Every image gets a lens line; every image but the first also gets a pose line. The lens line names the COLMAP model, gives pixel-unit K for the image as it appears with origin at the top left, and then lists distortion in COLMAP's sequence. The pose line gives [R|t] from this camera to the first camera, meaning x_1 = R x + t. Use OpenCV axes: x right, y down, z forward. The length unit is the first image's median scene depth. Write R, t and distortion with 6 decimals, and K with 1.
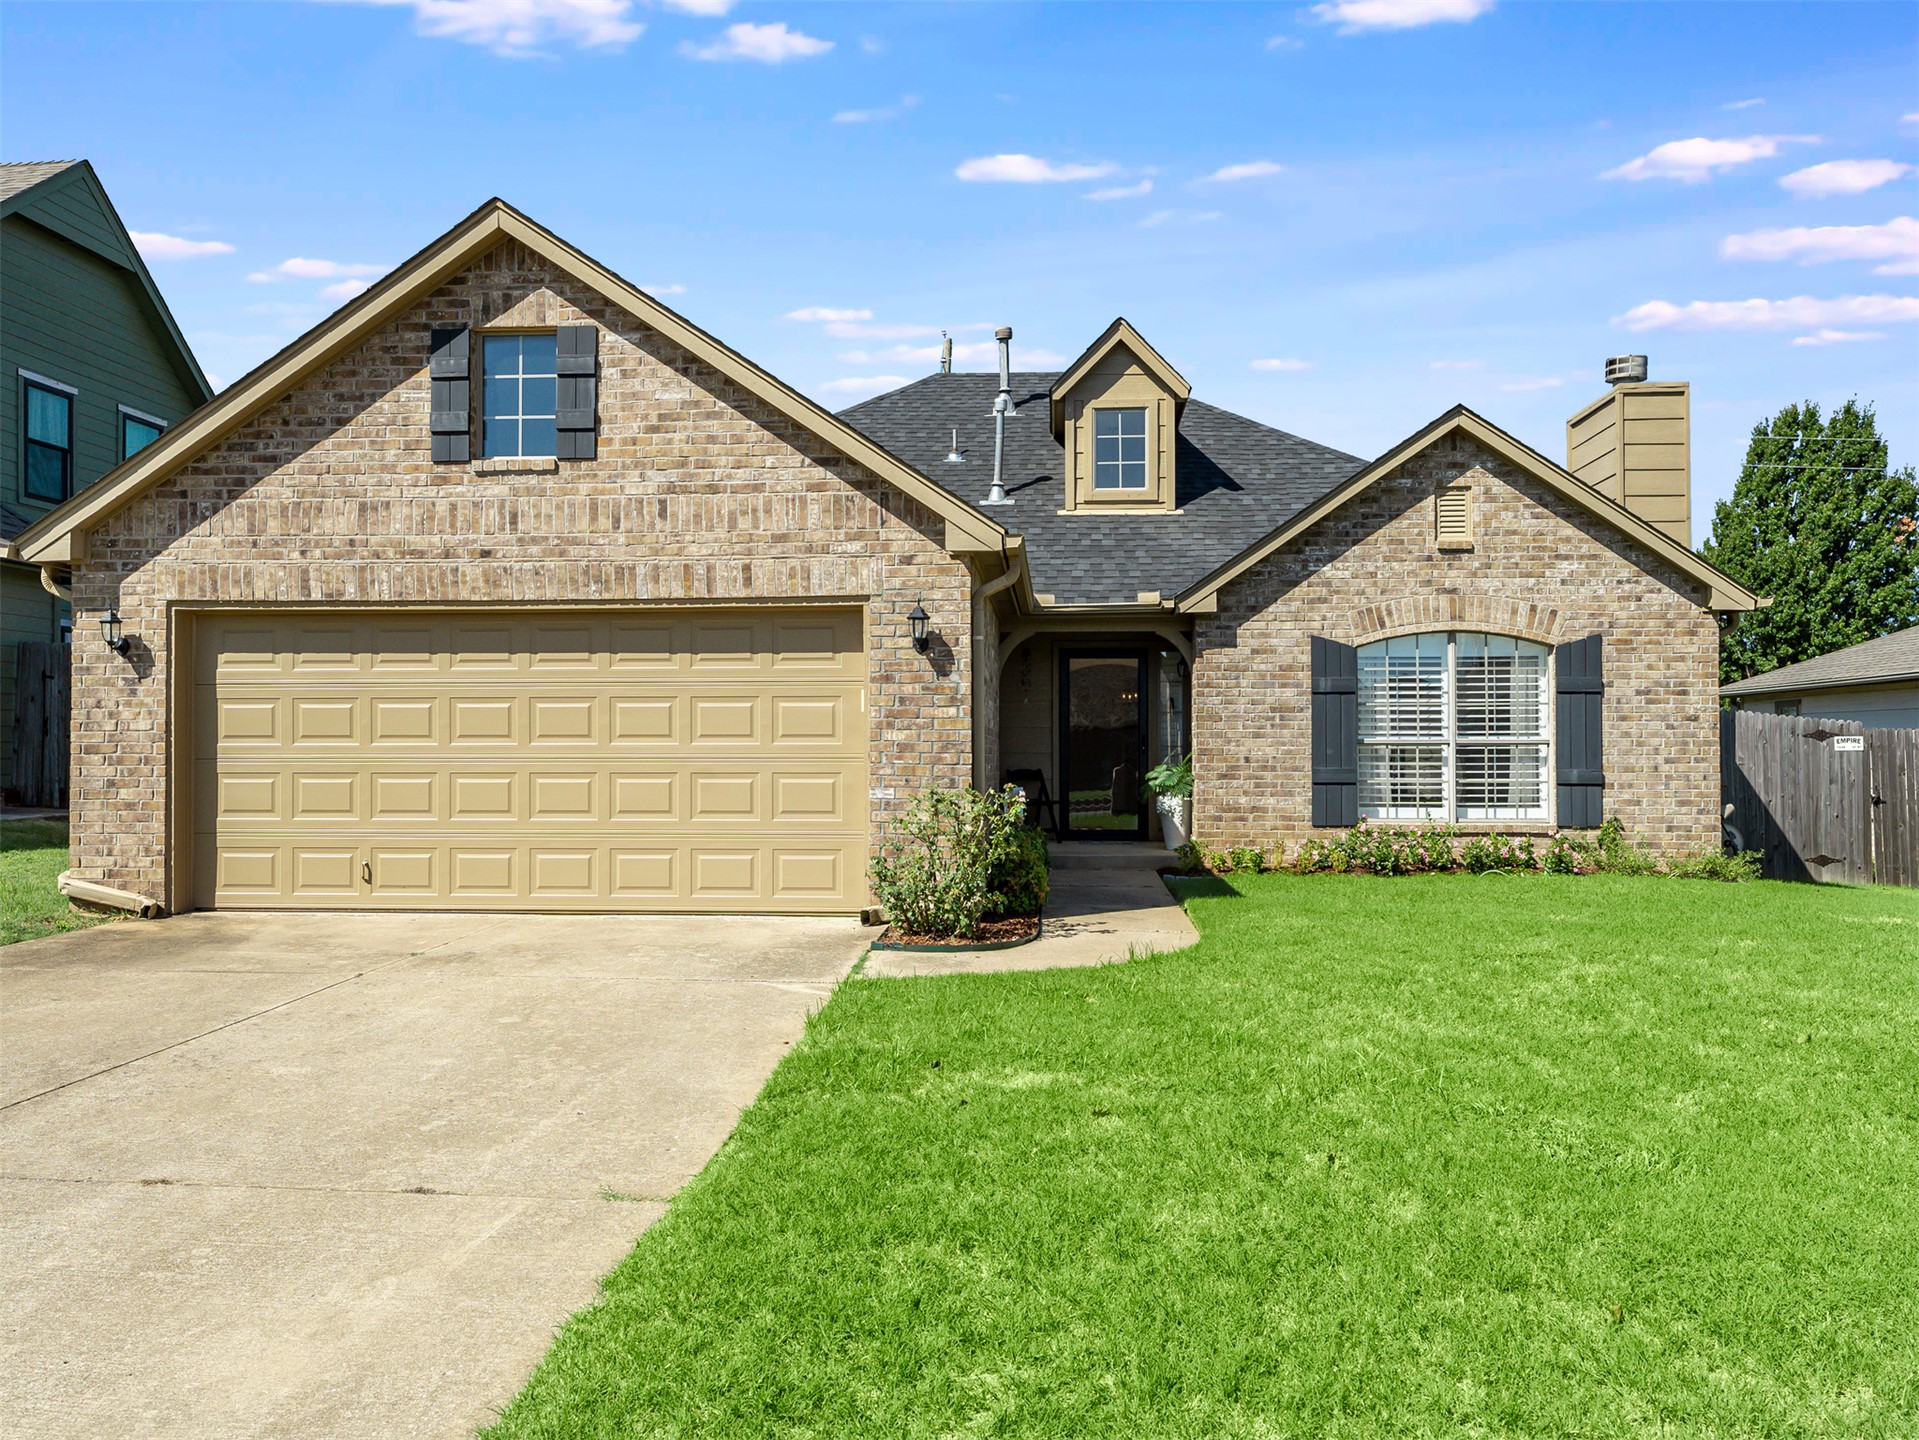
lens RADIAL K [[1568.2, 0, 951.8], [0, 1568.2, 710.3], [0, 0, 1]] dist [-0.007767, -0.003289]
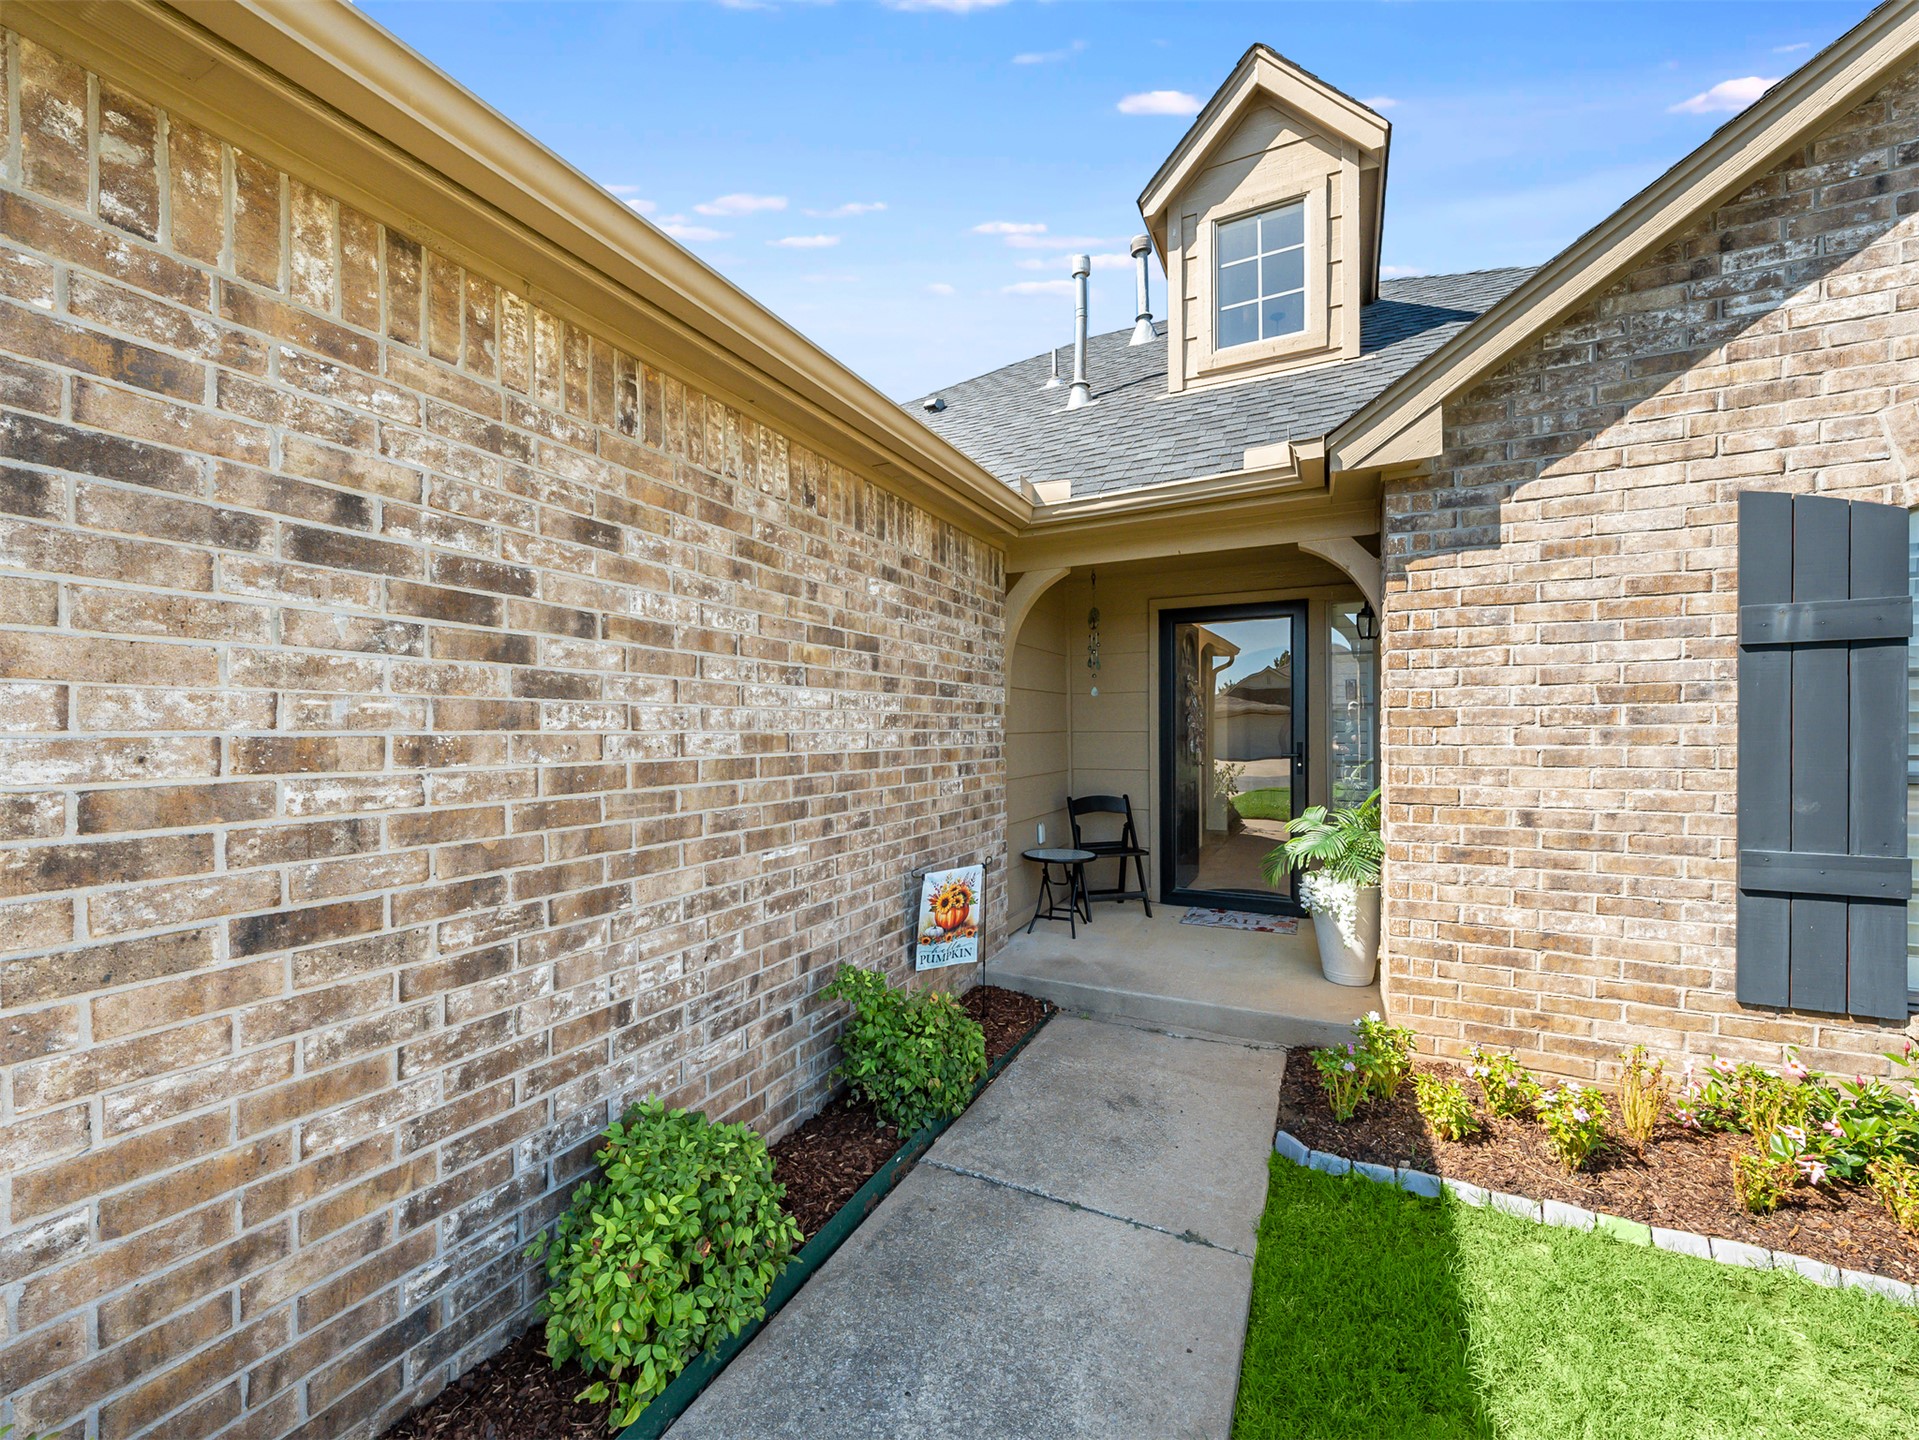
lens RADIAL K [[776.6, 0, 949.1], [0, 776.6, 738.4], [0, 0, 1]] dist [-0.003016, 0.000273]
pose [[0.922475, -0.002845, -0.386047, 0.127943], [0.019330, 0.999059, 0.038827, -0.000385], [0.385573, -0.043279, 0.921662, 0.760825]]
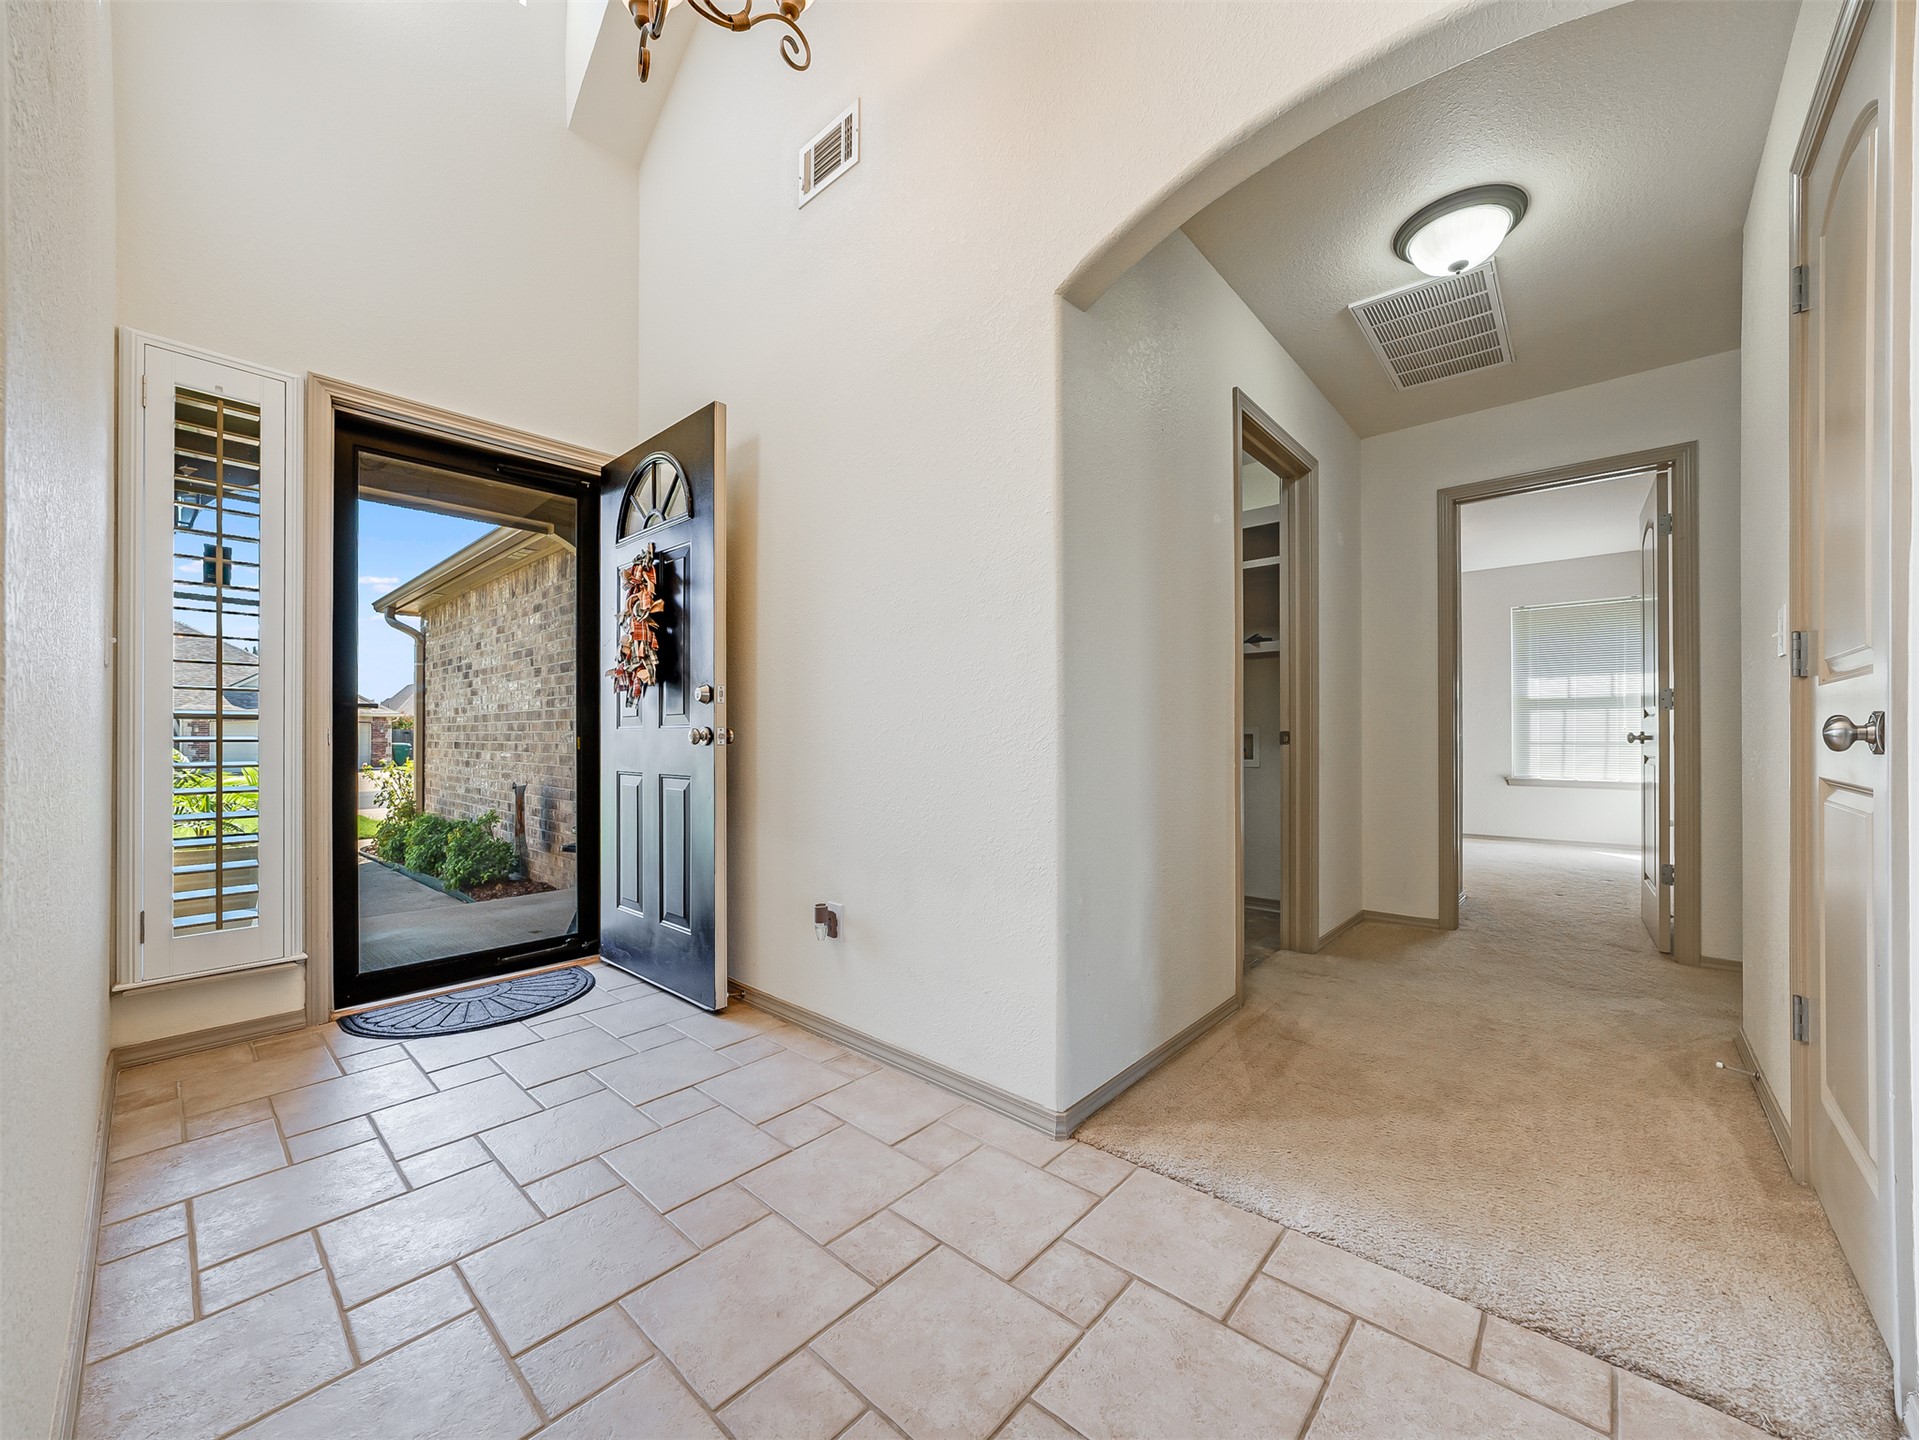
lens RADIAL K [[727.9, 0, 961.6], [0, 727.9, 731.7], [0, 0, 1]] dist [-0.011559, 0.002944]
pose [[-0.615222, -0.004795, -0.788339, 0.179879], [0.025287, 0.999347, -0.025813, 0.036921], [0.787948, -0.035816, -0.614699, 1.353002]]
